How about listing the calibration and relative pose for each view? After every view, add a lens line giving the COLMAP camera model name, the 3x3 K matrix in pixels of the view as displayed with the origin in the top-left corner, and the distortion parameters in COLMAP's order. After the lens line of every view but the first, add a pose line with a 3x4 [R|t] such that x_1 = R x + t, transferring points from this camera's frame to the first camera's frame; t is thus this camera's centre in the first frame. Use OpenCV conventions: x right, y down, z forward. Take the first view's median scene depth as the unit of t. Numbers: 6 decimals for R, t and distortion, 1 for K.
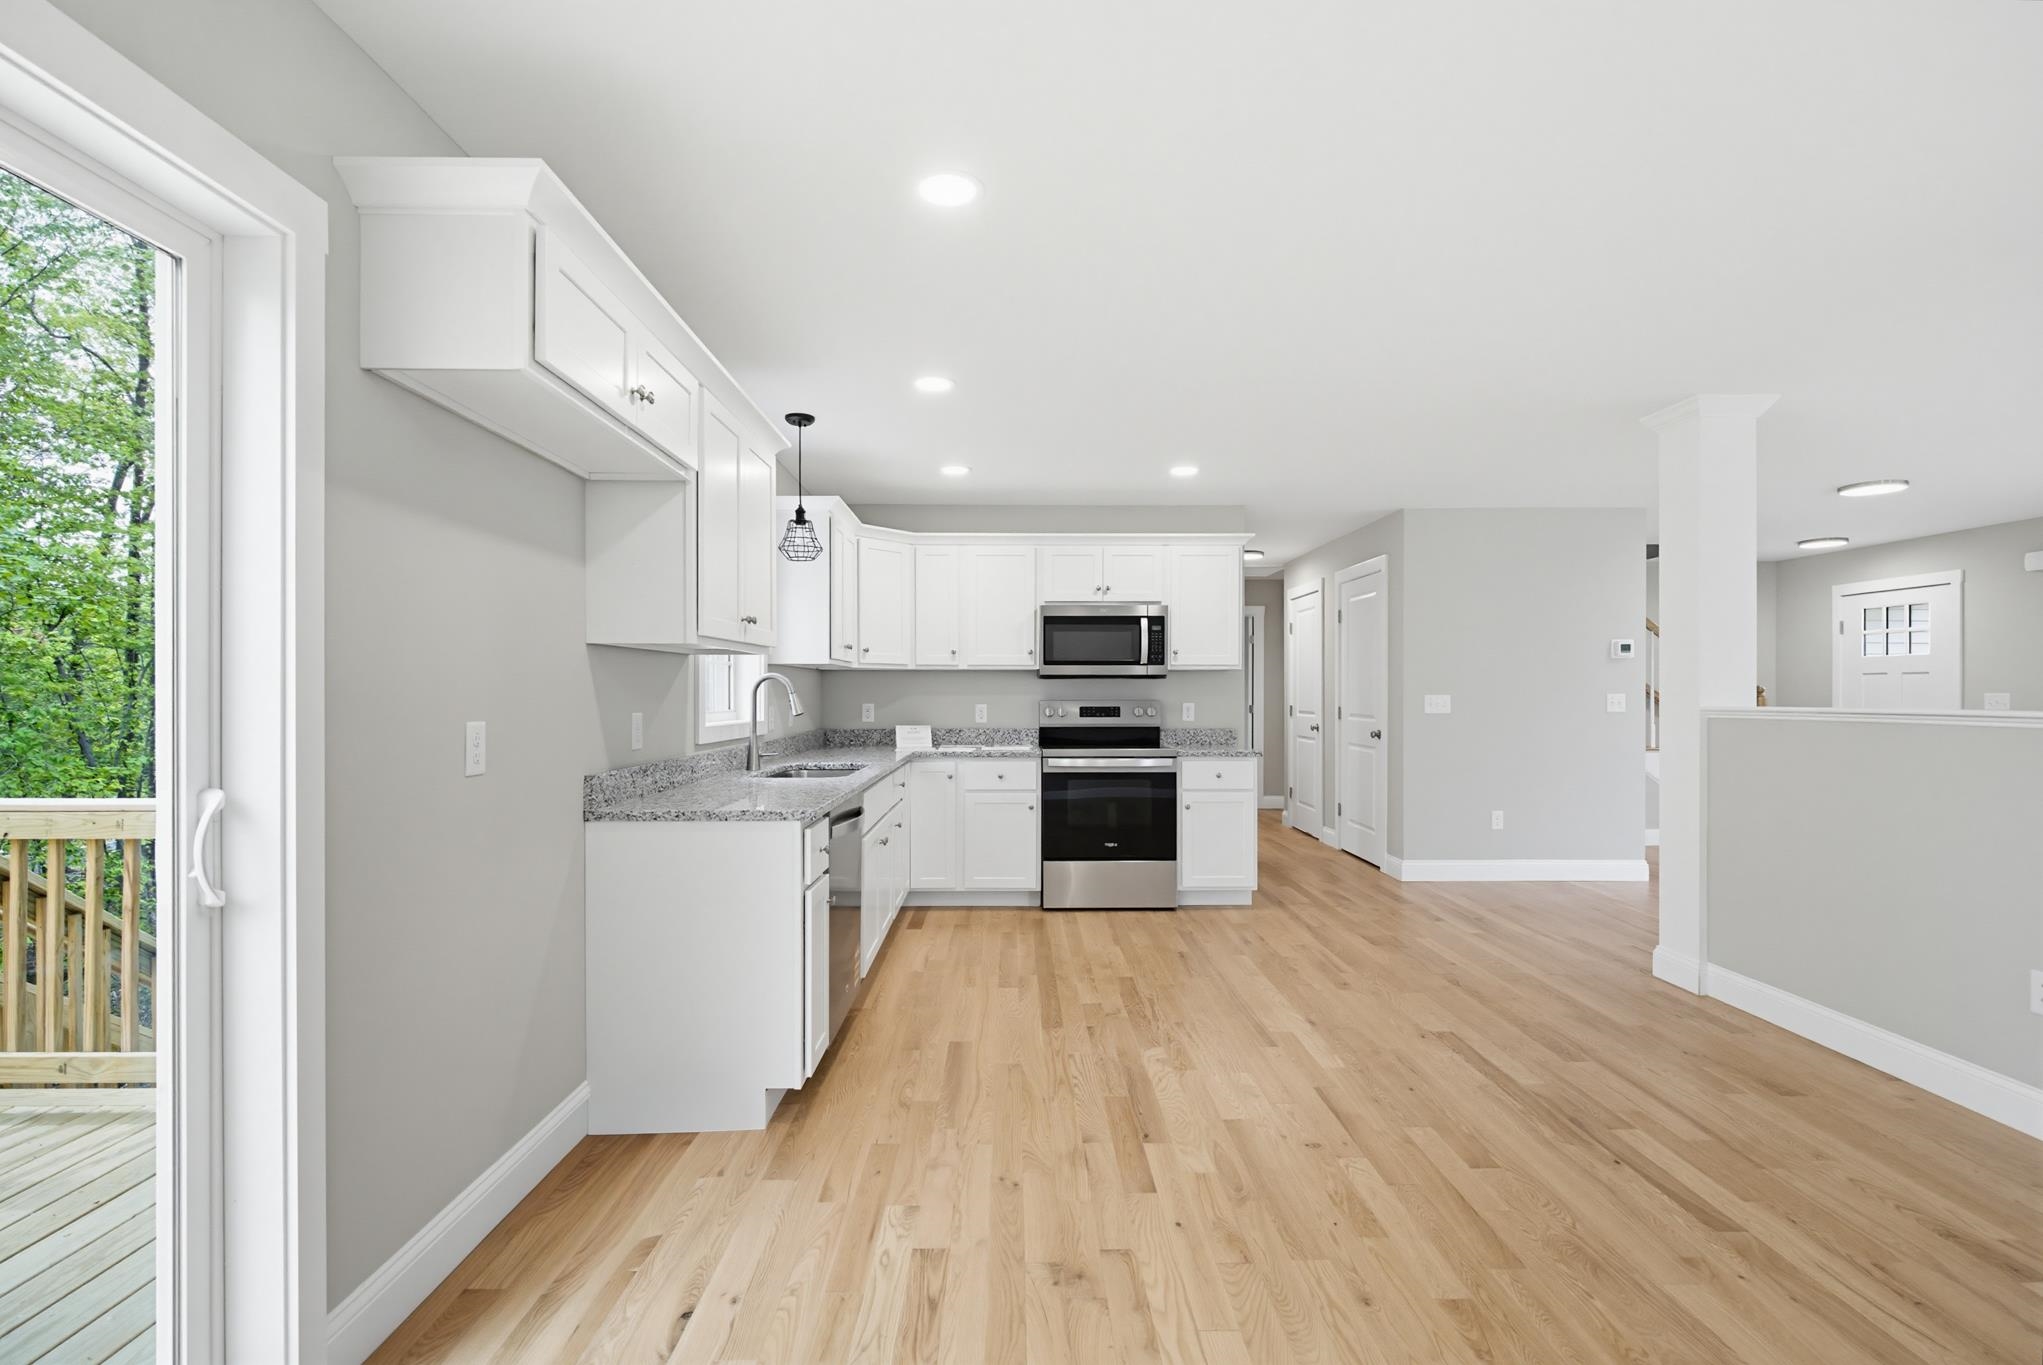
lens RADIAL K [[927.8, 0, 1019.3], [0, 927.8, 689.1], [0, 0, 1]] dist [0.003603, -0.002368]
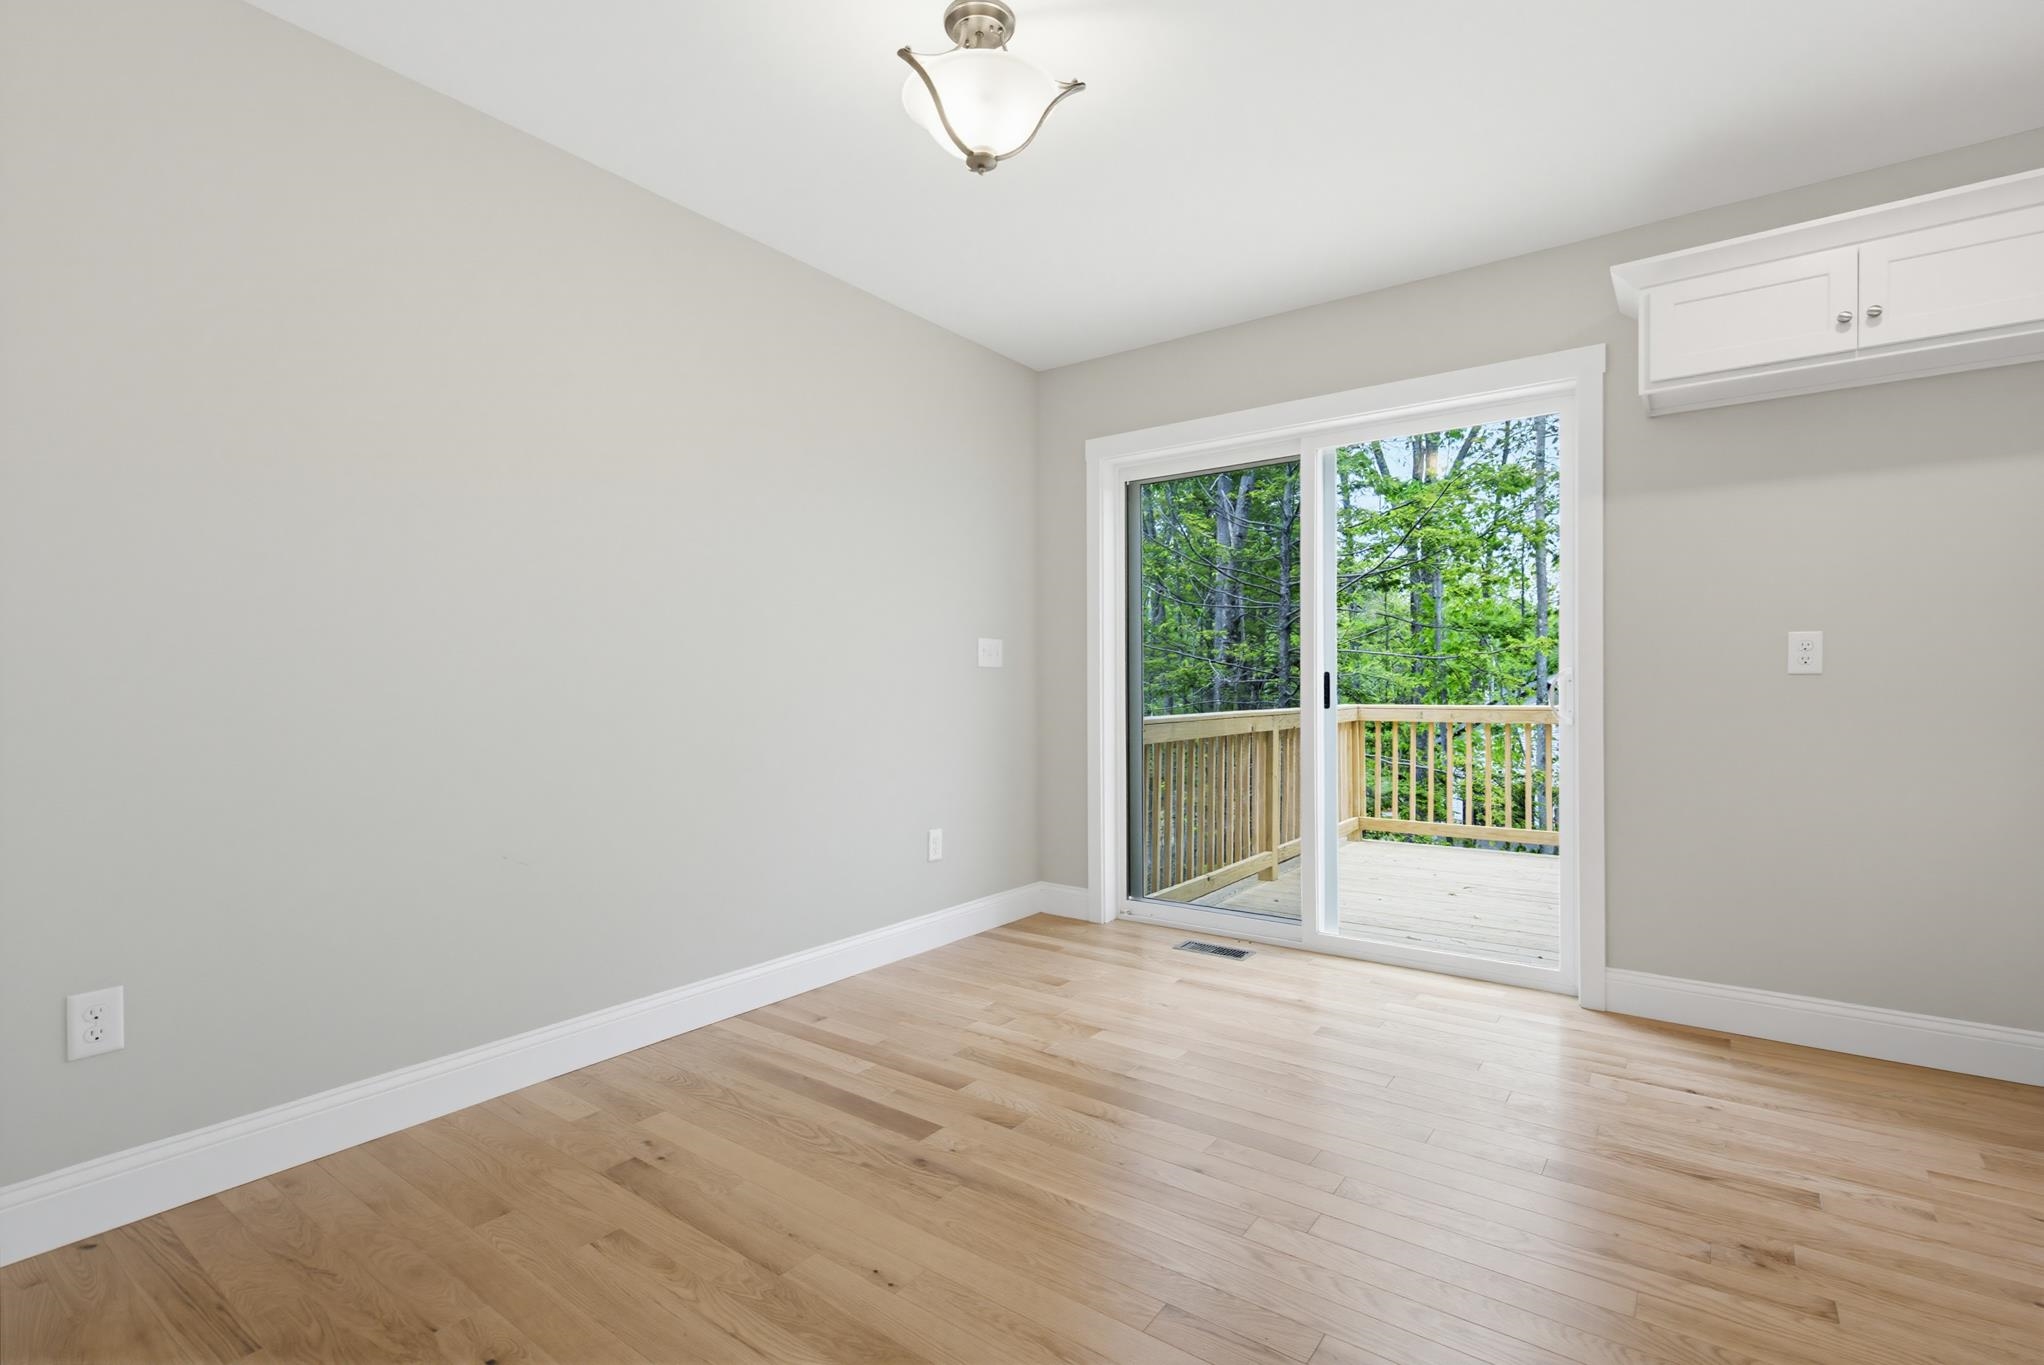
lens RADIAL K [[928.2, 0, 1016.9], [0, 928.2, 686.8], [0, 0, 1]] dist [0.003603, -0.002368]
pose [[-0.599829, 0.005348, -0.800111, 0.573357], [0.010243, 0.999947, -0.000995, 0.054583], [0.800063, -0.008792, -0.599852, 0.491051]]
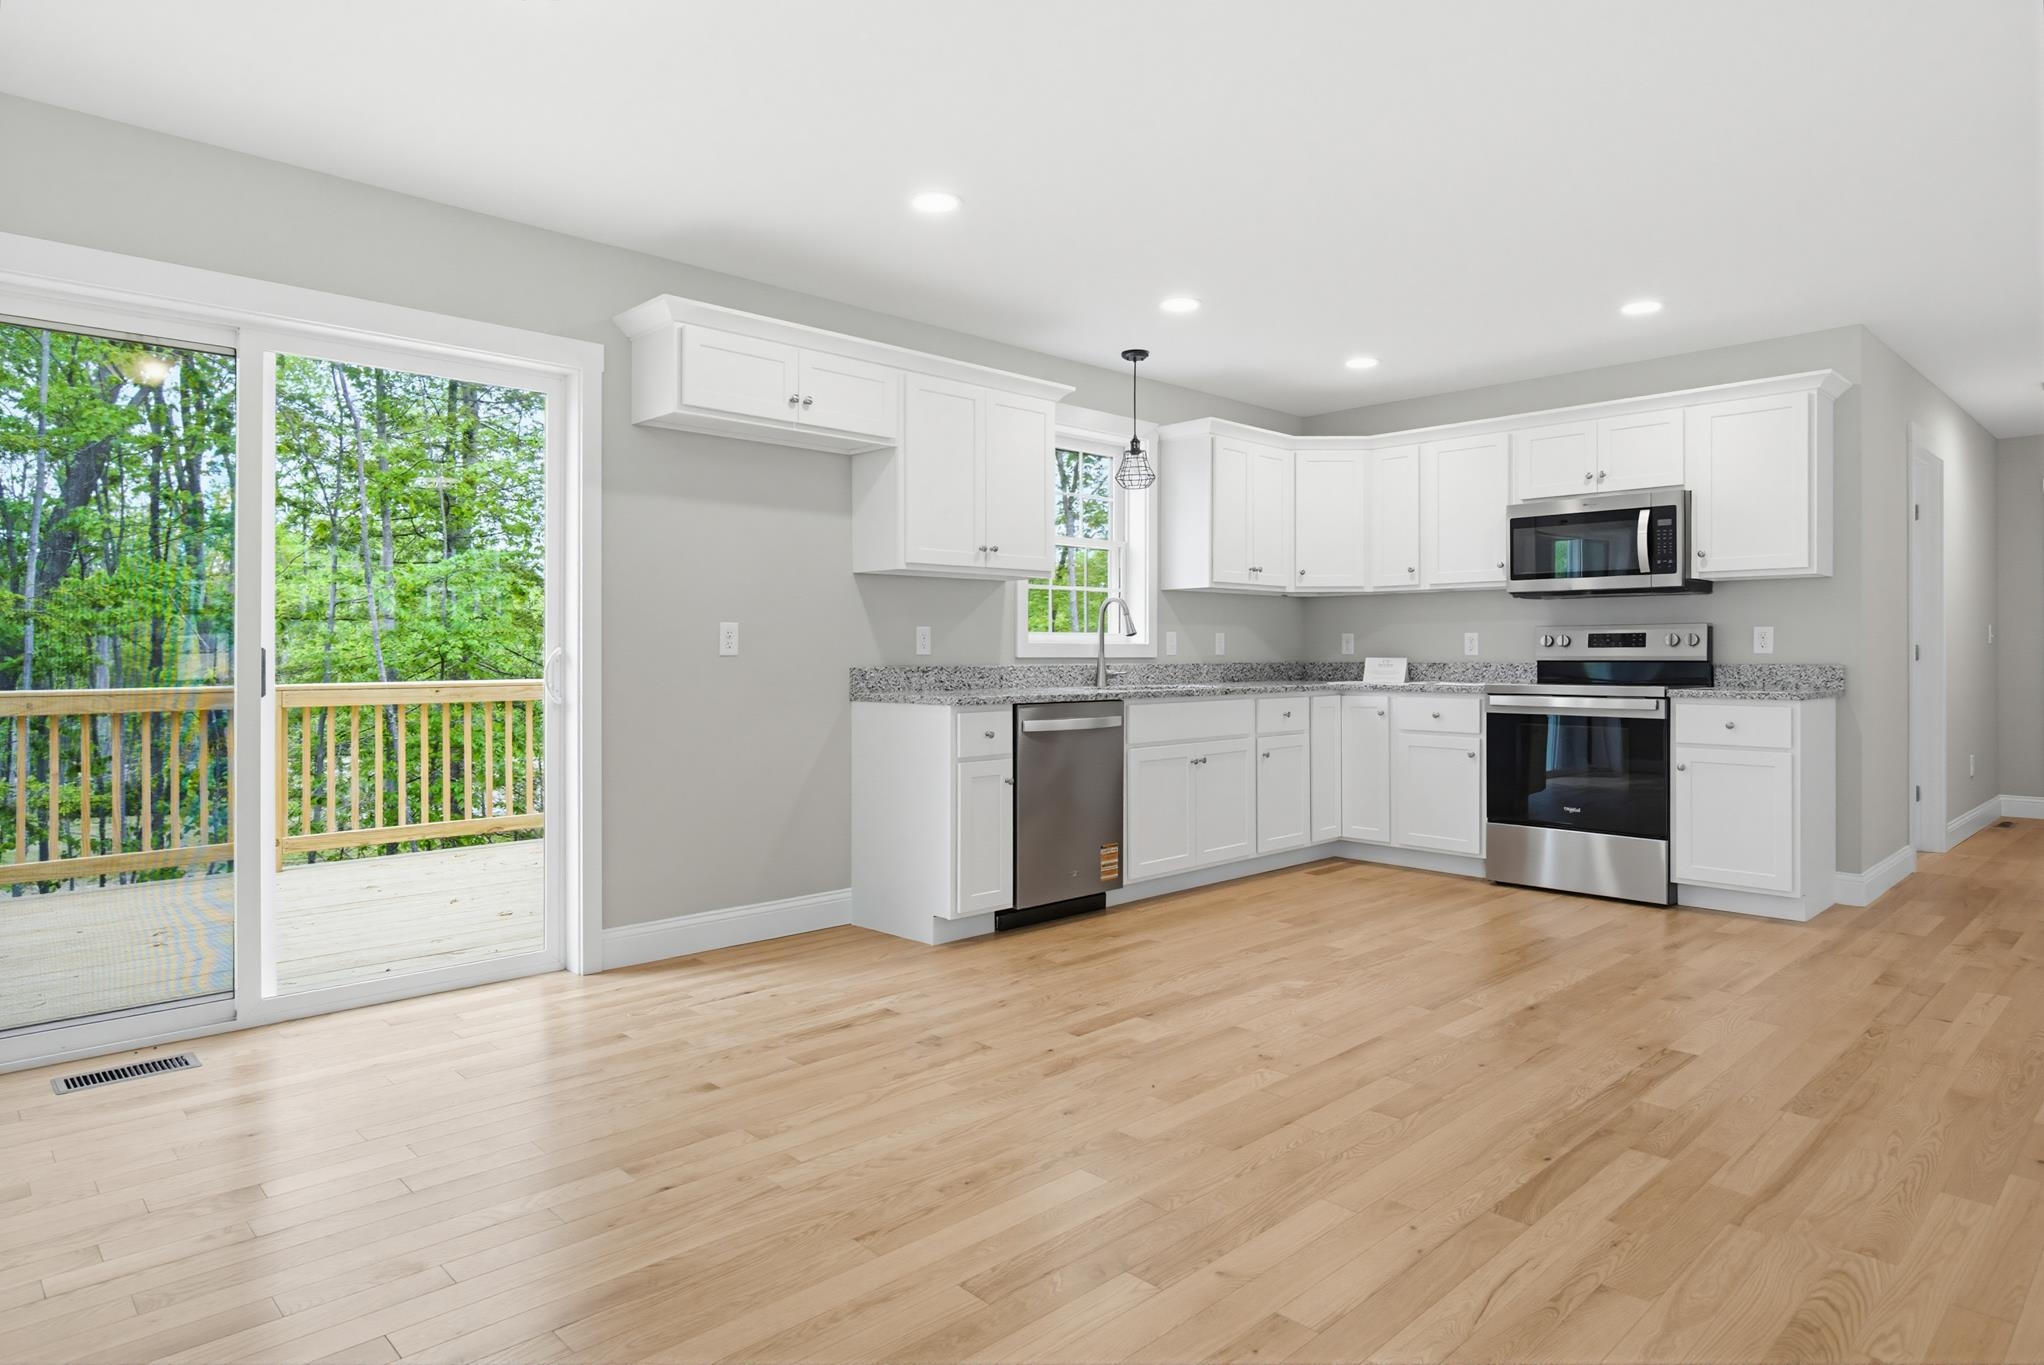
lens RADIAL K [[1178.6, 0, 1012.9], [0, 1178.6, 655.6], [0, 0, 1]] dist [0.005336, -0.002857]
pose [[0.684262, 0.003543, -0.729227, 0.670326], [0.002506, 0.999971, 0.007210, 0.042478], [0.729232, -0.006761, 0.684233, -0.016953]]
